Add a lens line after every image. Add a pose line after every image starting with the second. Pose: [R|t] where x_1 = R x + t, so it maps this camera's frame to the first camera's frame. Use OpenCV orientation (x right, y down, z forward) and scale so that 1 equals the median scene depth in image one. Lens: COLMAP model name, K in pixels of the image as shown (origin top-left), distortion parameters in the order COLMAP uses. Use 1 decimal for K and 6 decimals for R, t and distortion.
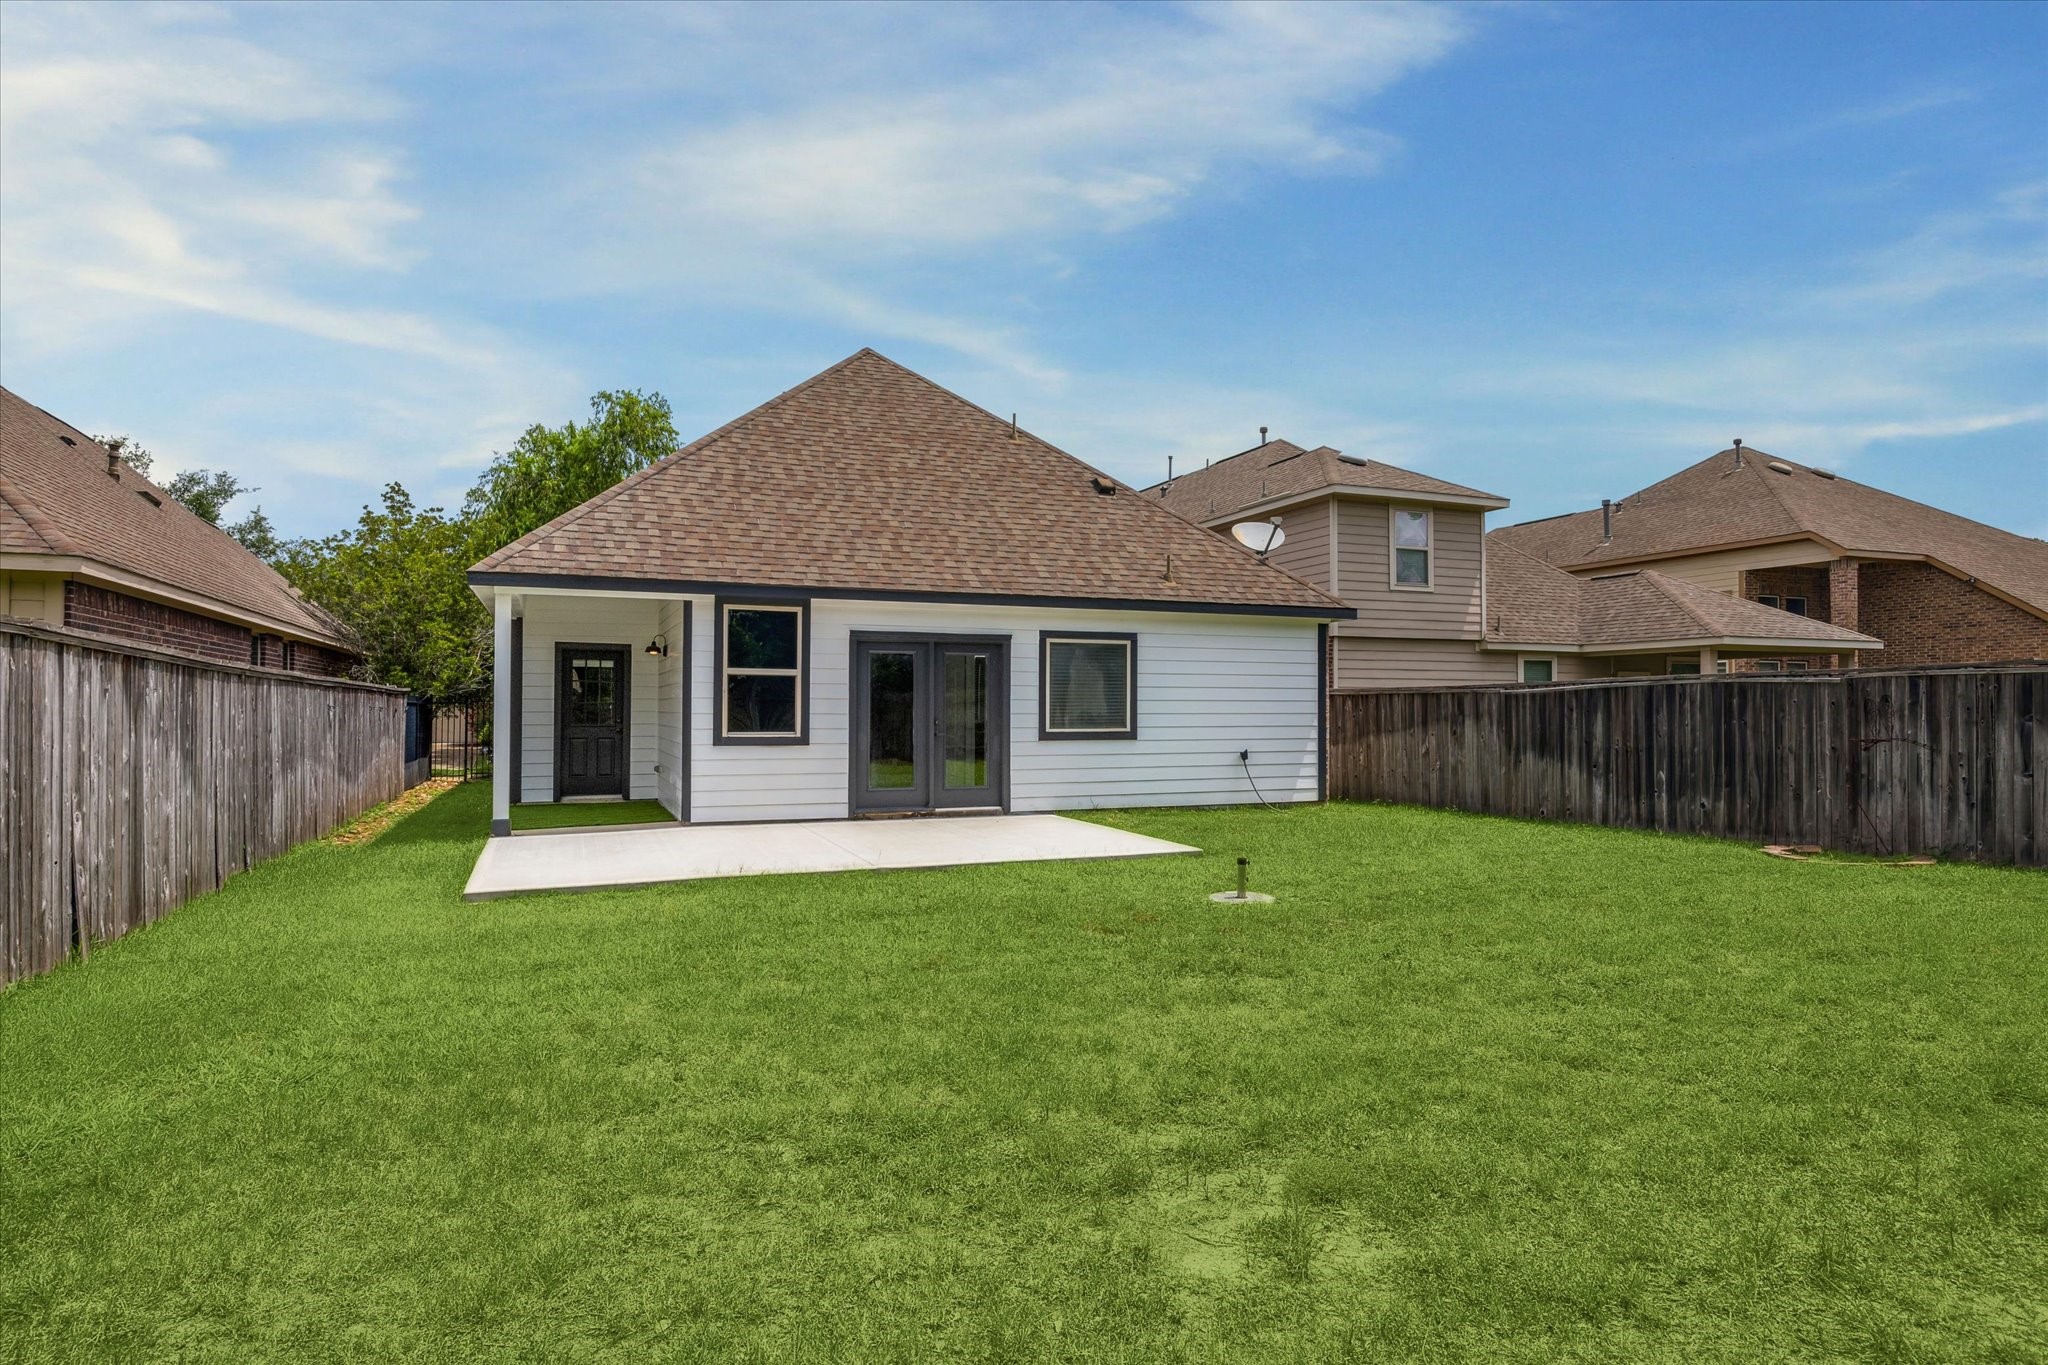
lens RADIAL K [[1119.9, 0, 1018.1], [0, 1119.9, 691.9], [0, 0, 1]] dist [-0.000054, -0.001042]
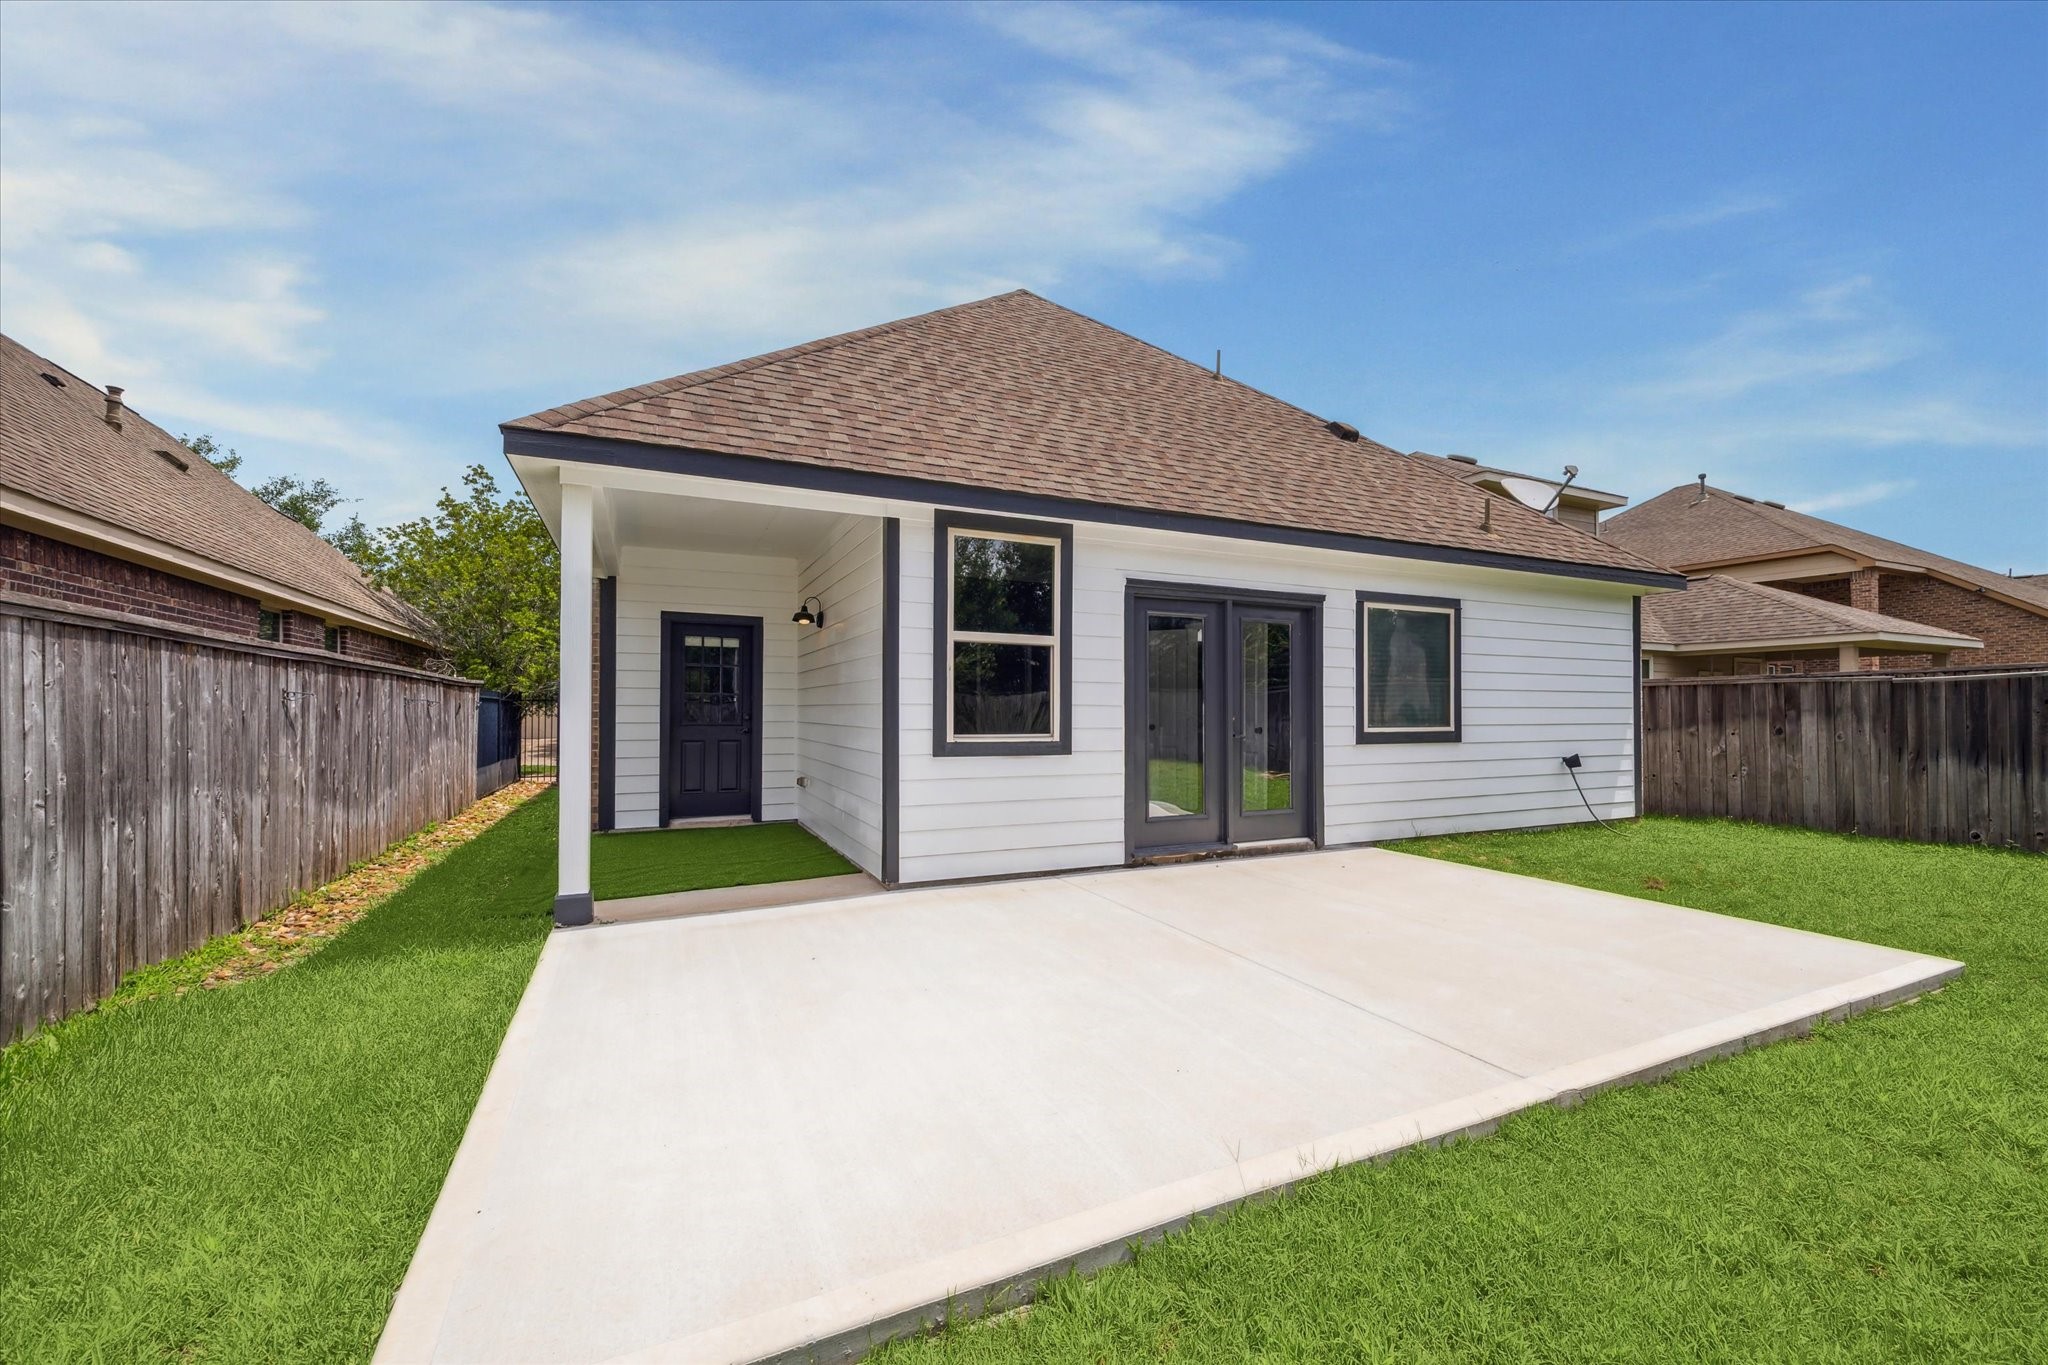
lens RADIAL K [[797.6, 0, 1025.4], [0, 797.6, 706.0], [0, 0, 1]] dist [-0.001144, -0.000223]
pose [[0.998570, 0.000176, 0.053466, -0.208576], [-0.000586, 0.999971, 0.007647, 0.014521], [-0.053463, -0.007668, 0.998540, 0.477460]]
